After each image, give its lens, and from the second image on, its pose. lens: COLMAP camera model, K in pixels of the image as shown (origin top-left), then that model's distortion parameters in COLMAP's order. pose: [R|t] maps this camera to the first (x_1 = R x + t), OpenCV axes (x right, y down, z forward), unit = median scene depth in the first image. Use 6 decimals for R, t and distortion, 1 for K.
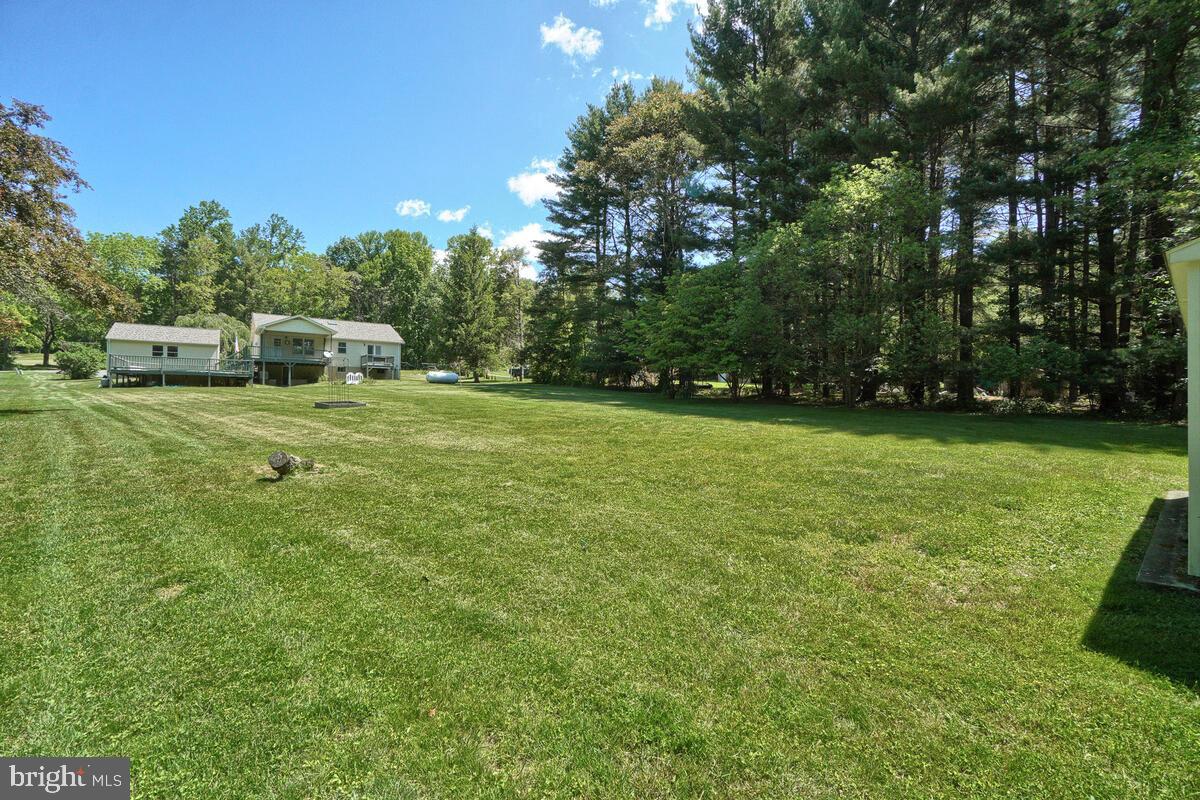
lens RADIAL K [[524.1, 0, 600.0], [0, 524.1, 400.0], [0, 0, 1]] dist [-0.061143, 0.021025]
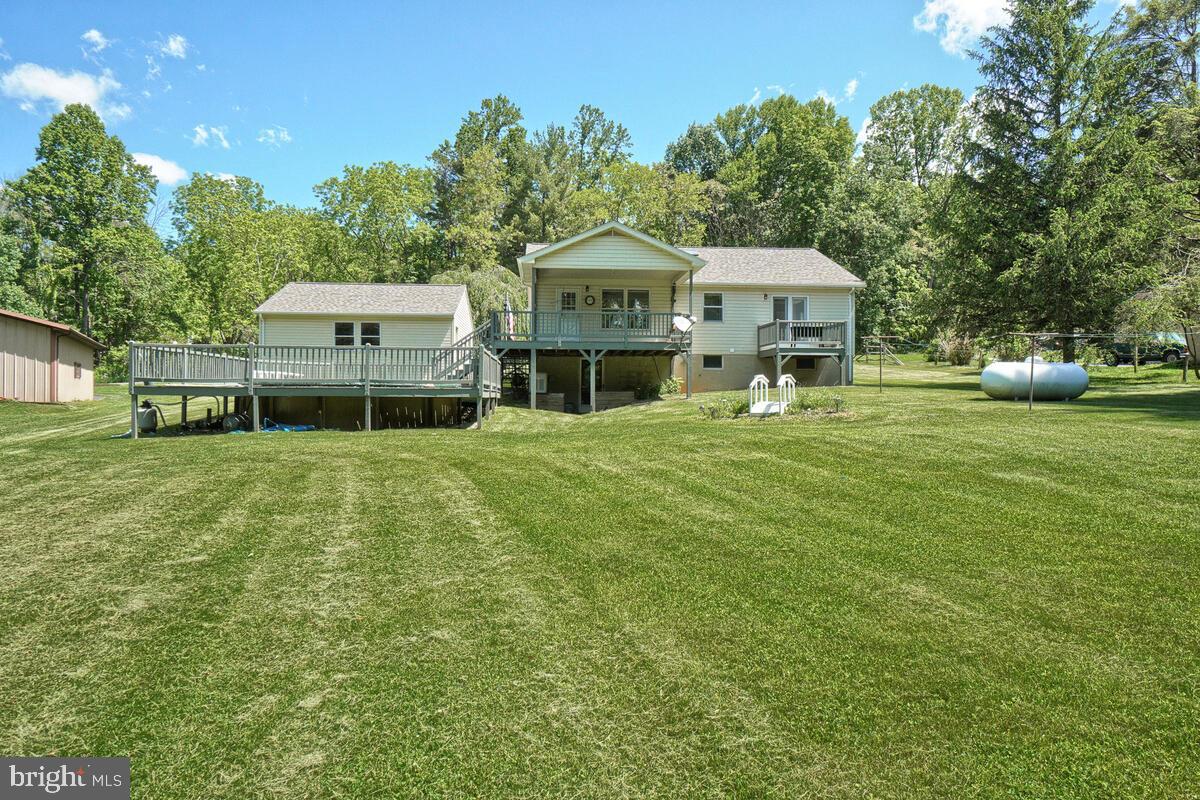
lens RADIAL K [[771.7, 0, 600.0], [0, 771.7, 400.0], [0, 0, 1]] dist [0.007414, 0.000869]
pose [[0.842399, -0.005072, -0.538831, -0.165866], [0.007358, 0.999971, 0.002091, -0.020618], [0.538804, -0.005726, 0.842411, 0.296533]]
